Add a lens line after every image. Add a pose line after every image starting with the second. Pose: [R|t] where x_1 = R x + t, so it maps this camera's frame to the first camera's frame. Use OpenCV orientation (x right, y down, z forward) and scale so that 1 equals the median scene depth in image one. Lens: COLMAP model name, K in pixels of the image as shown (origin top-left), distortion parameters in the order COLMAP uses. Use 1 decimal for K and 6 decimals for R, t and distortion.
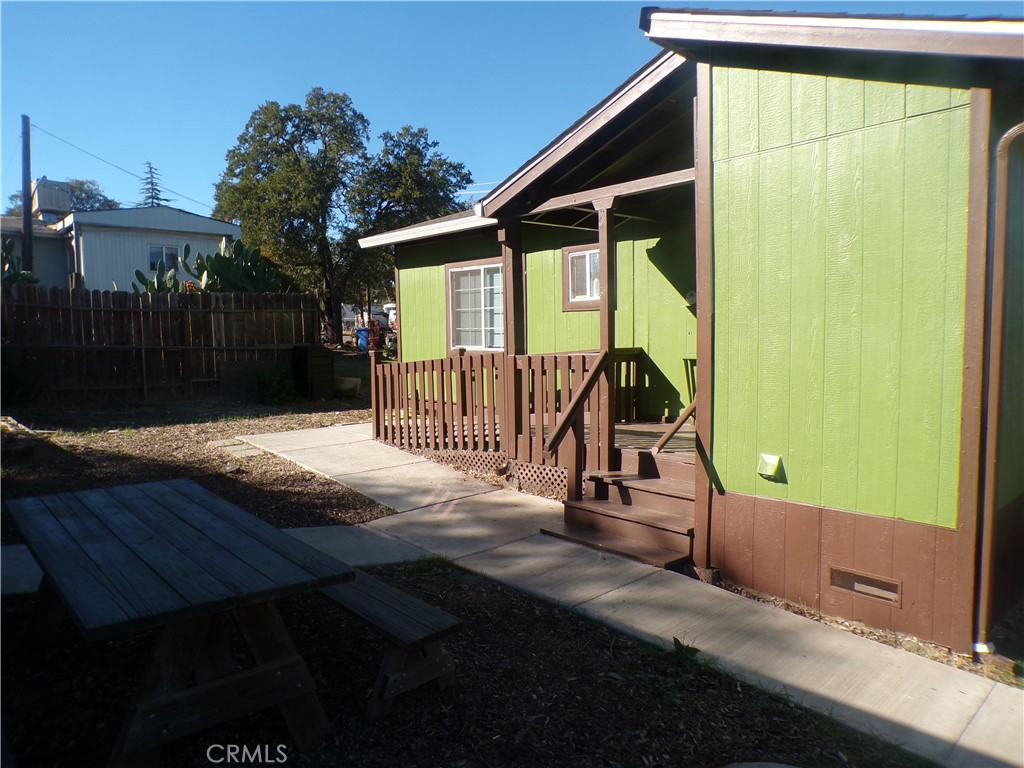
lens RADIAL K [[691.6, 0, 507.3], [0, 691.6, 389.6], [0, 0, 1]] dist [-0.051947, 0.028752]
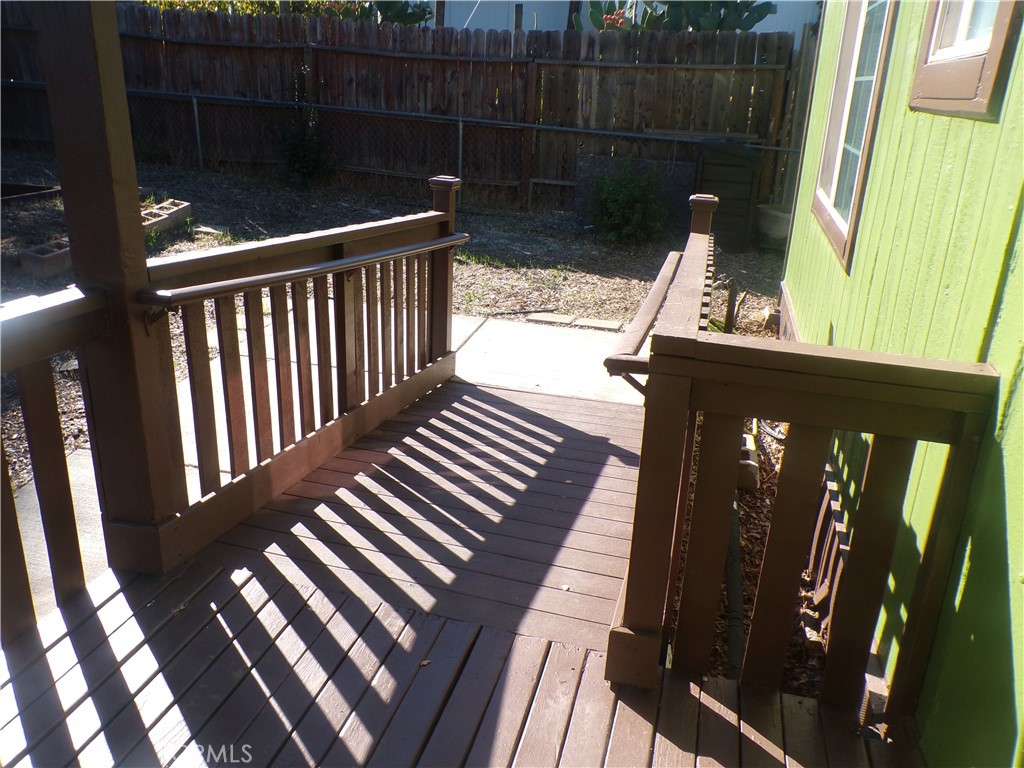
lens RADIAL K [[824.0, 0, 512.0], [0, 824.0, 384.0], [0, 0, 1]] dist [0.002777, 0.000865]
pose [[0.518032, 0.330698, -0.788848, 0.404808], [-0.115583, 0.940845, 0.318515, -0.160455], [0.847516, -0.073823, 0.525611, 1.189256]]
